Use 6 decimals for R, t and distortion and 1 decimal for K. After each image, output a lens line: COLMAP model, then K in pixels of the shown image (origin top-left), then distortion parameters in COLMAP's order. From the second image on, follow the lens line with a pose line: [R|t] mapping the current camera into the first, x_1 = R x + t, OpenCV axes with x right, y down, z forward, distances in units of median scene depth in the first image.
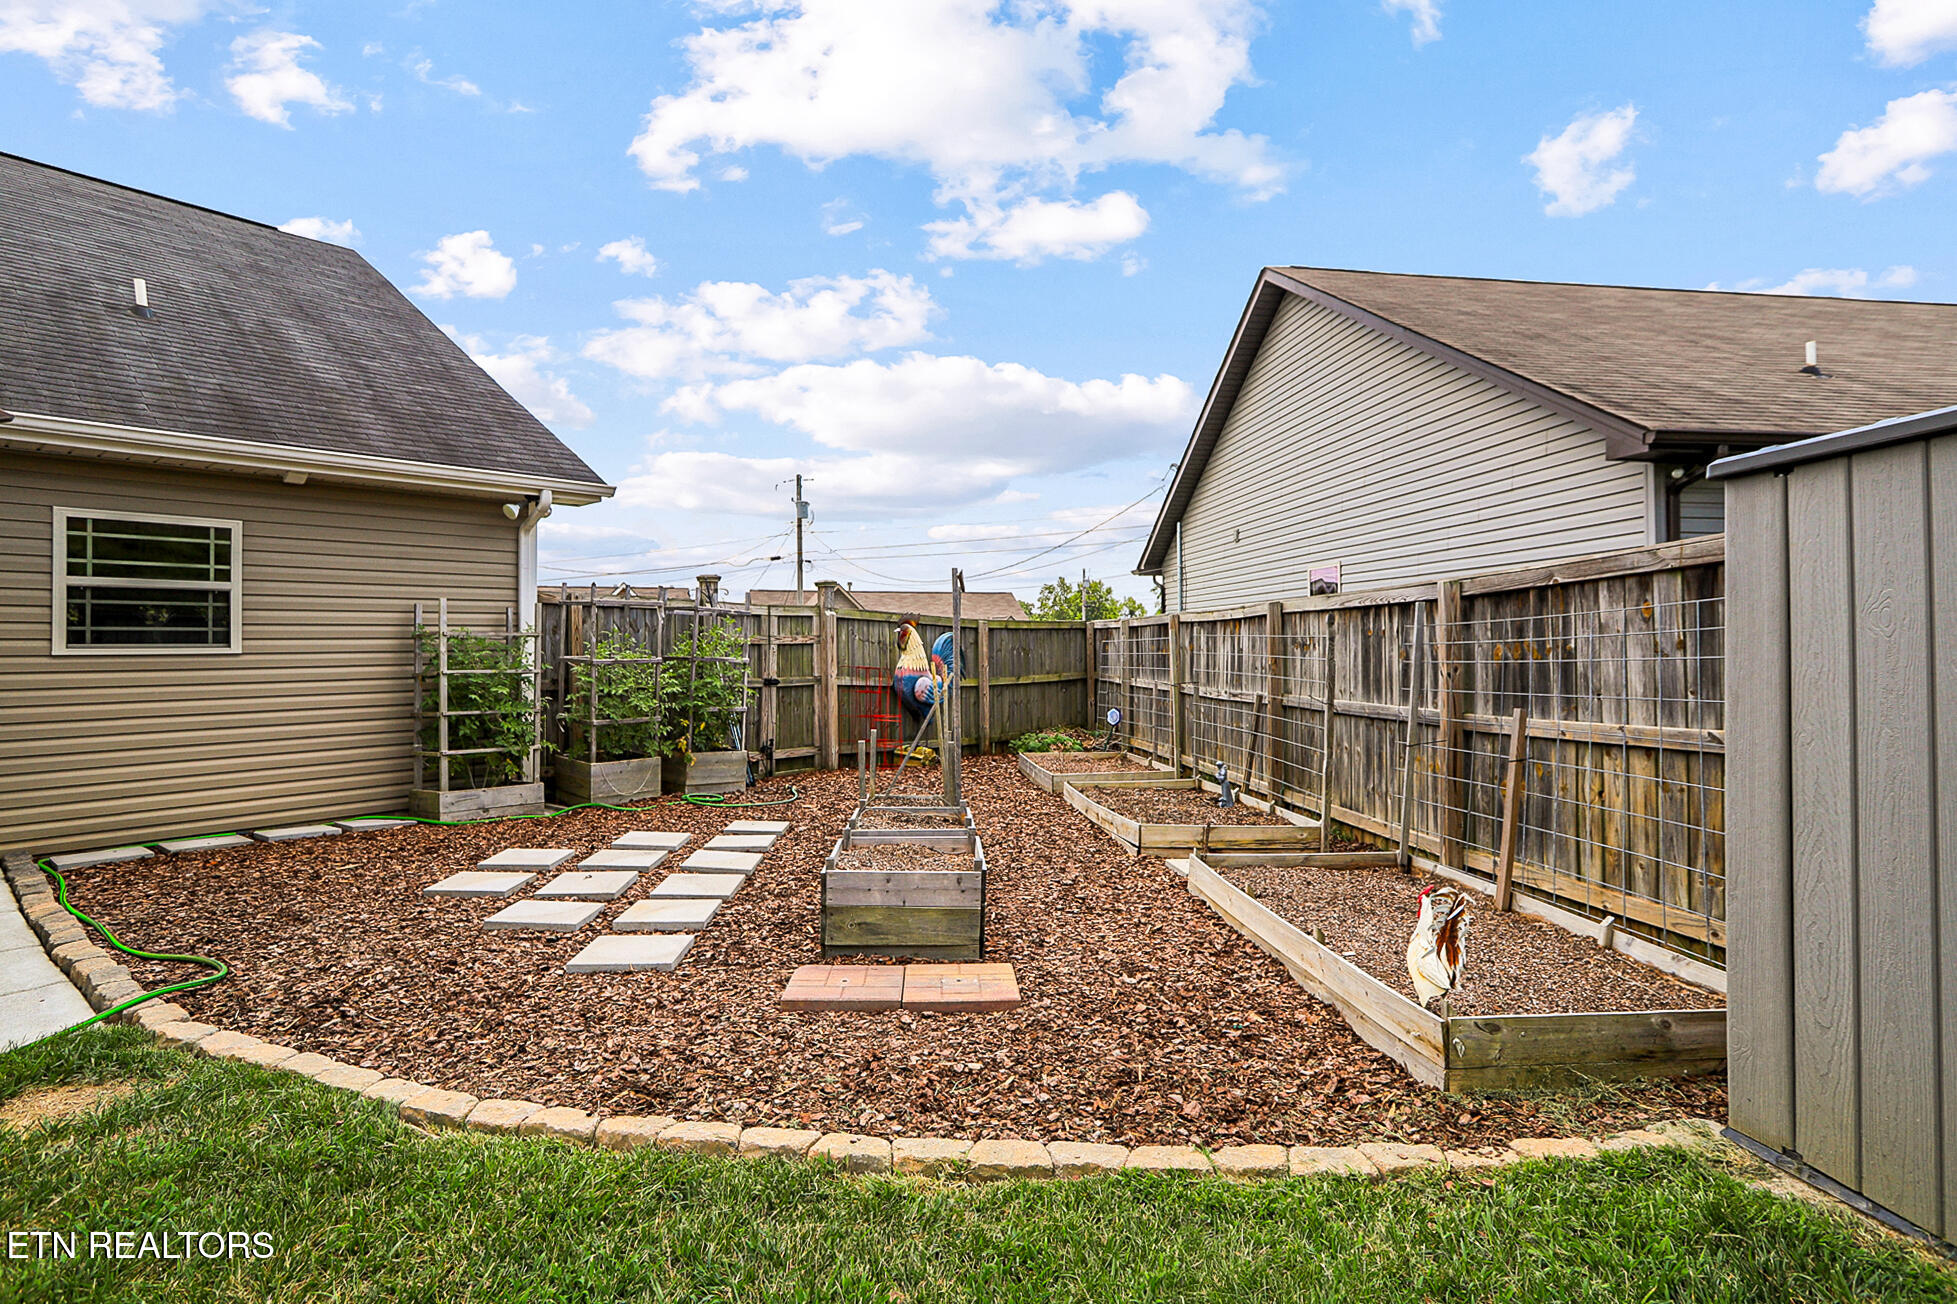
lens RADIAL K [[943.4, 0, 996.6], [0, 943.4, 645.3], [0, 0, 1]] dist [-0.040966, 0.023285]
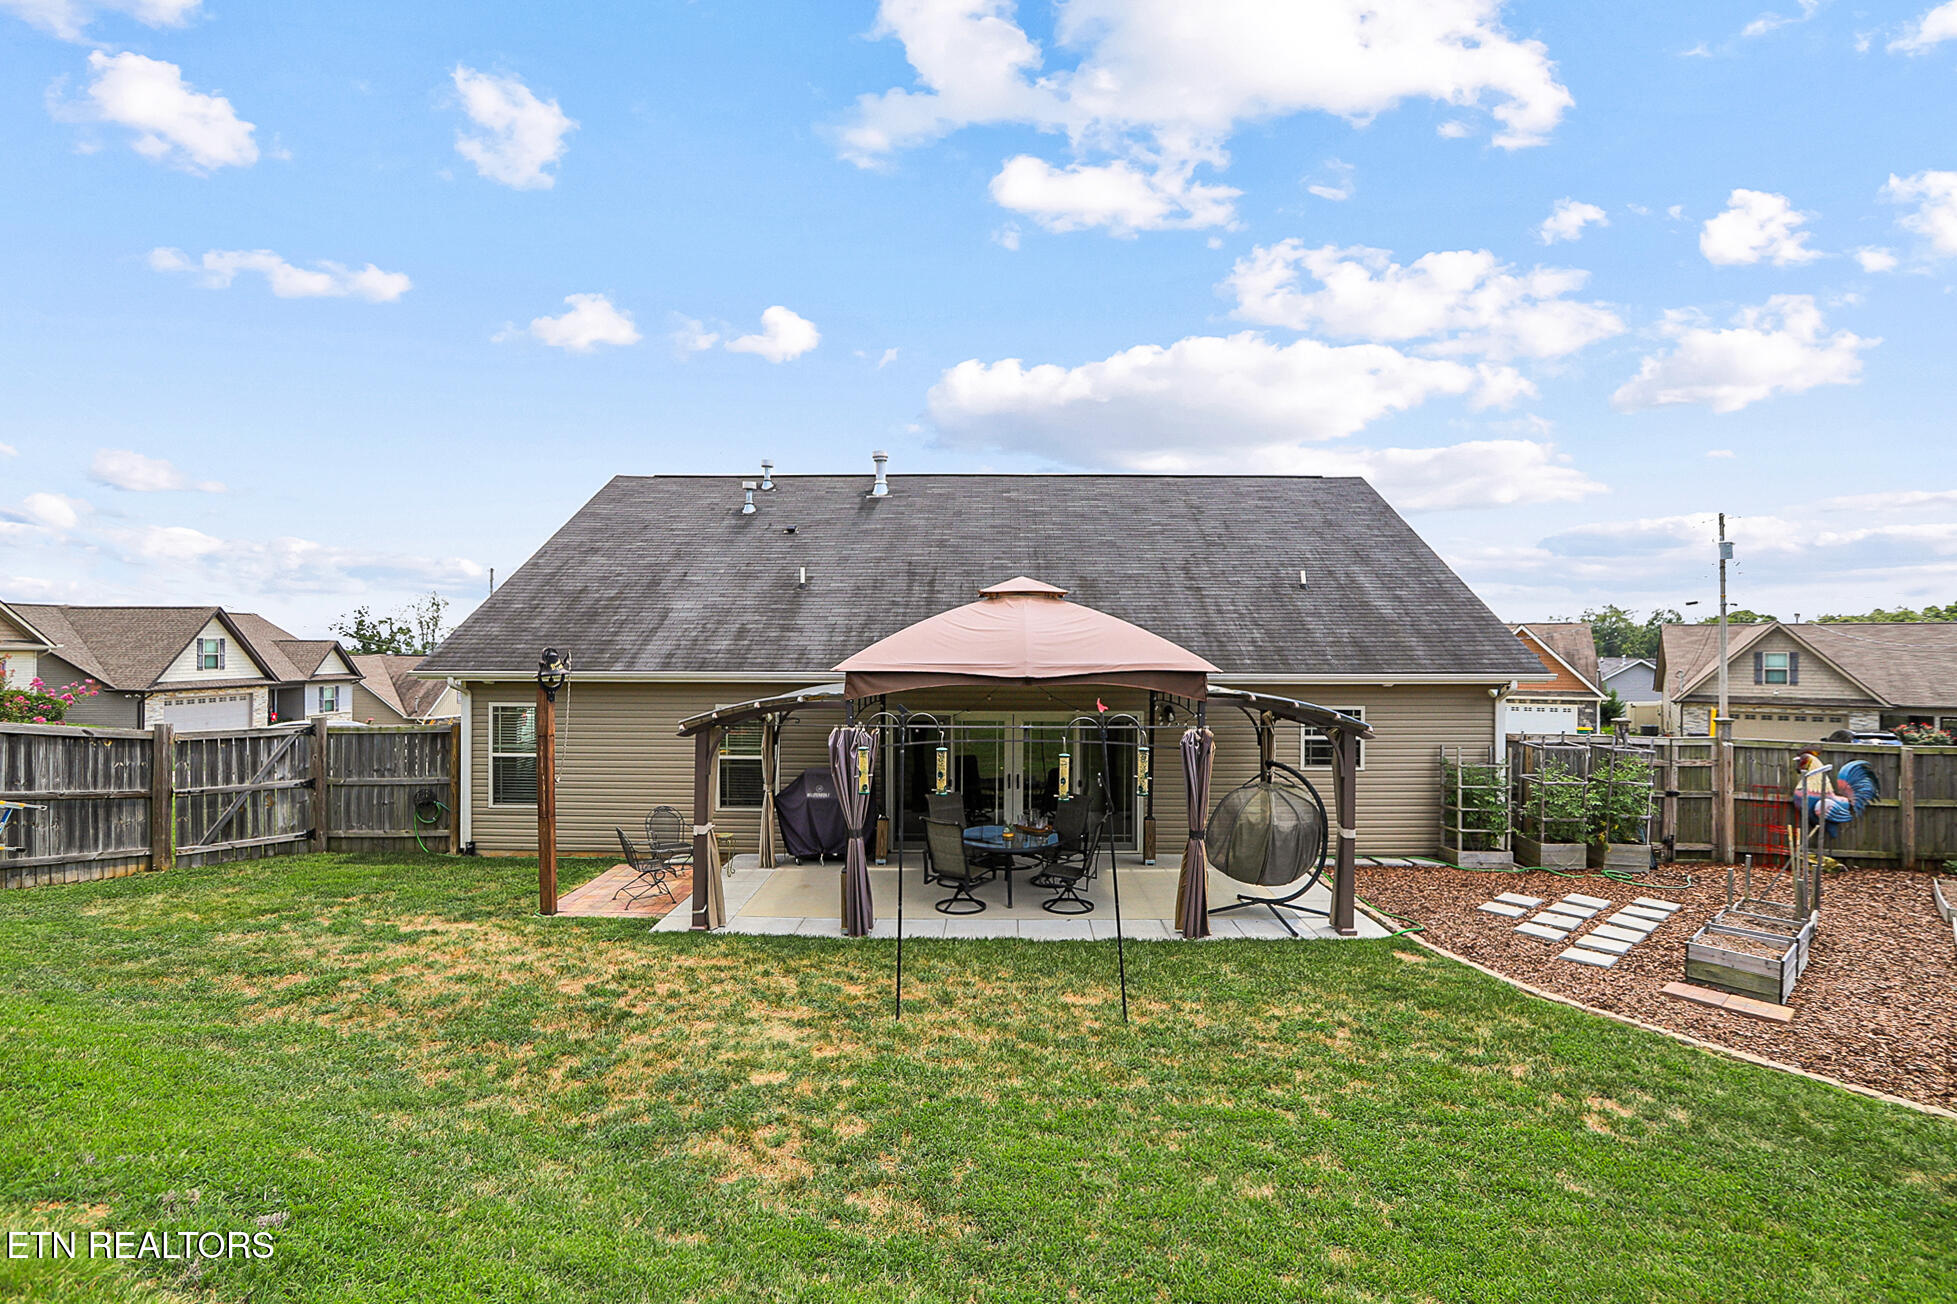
lens RADIAL K [[967.8, 0, 982.0], [0, 967.8, 635.0], [0, 0, 1]] dist [-0.010857, 0.000338]
pose [[0.642449, 0.002597, -0.766324, 0.268590], [-0.007551, 0.999967, -0.002941, -0.257717], [0.766291, 0.007676, 0.642448, -0.962482]]
